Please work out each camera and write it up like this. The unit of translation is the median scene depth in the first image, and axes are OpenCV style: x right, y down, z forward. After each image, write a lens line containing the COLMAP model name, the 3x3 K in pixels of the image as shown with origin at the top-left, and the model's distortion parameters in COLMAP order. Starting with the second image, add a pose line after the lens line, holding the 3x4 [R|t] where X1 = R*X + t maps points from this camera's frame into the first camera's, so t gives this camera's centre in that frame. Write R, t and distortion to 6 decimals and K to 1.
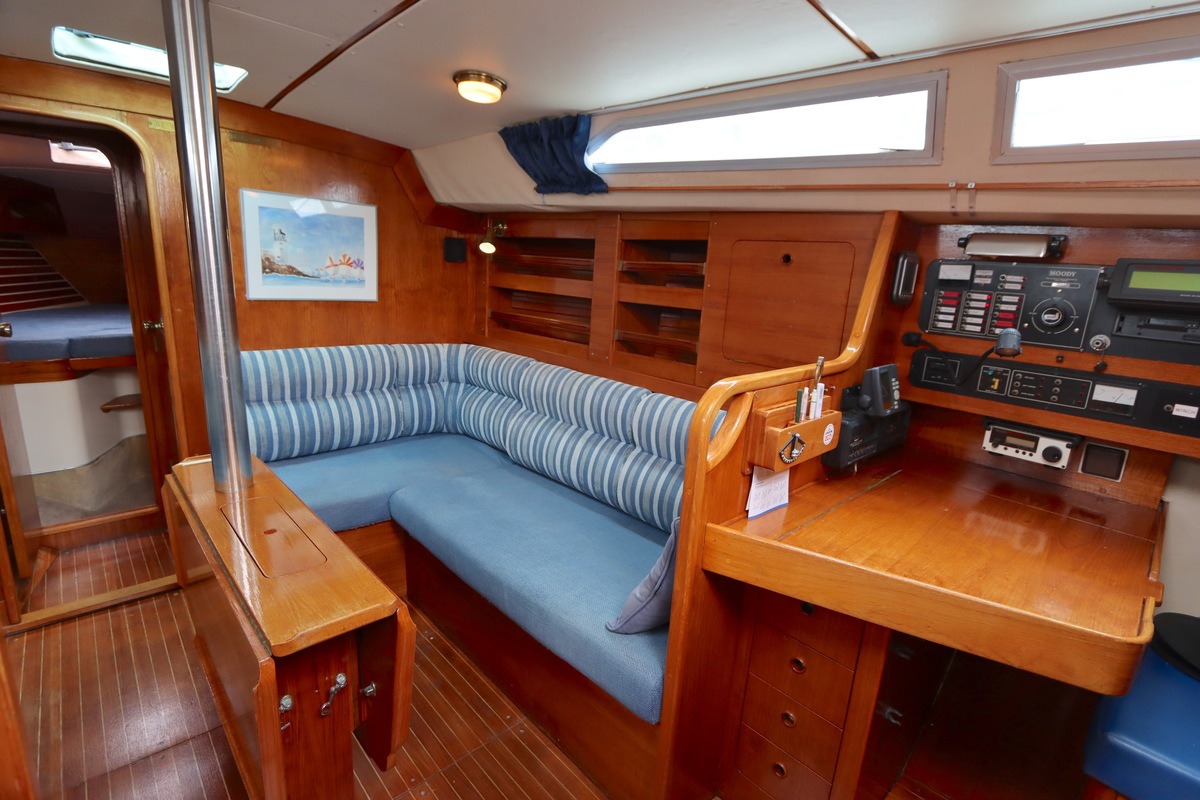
lens RADIAL K [[567.3, 0, 600.7], [0, 567.3, 398.8], [0, 0, 1]] dist [-0.021225, 0.002738]
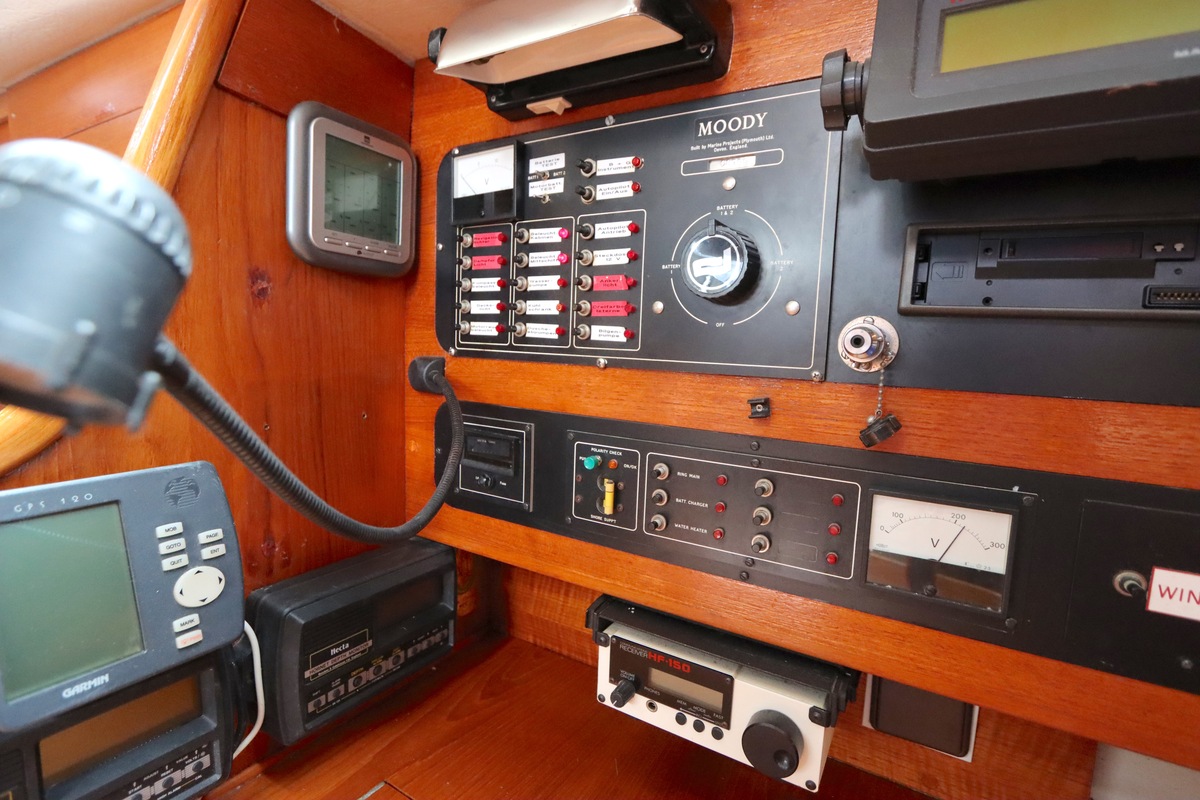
lens RADIAL K [[567.3, 0, 600.7], [0, 567.3, 398.8], [0, 0, 1]] dist [-0.021225, 0.002738]
pose [[0.964743, -0.045628, 0.259207, 0.416291], [0.075602, 0.991395, -0.106867, -0.032259], [-0.252100, 0.122696, 0.959891, 0.461399]]
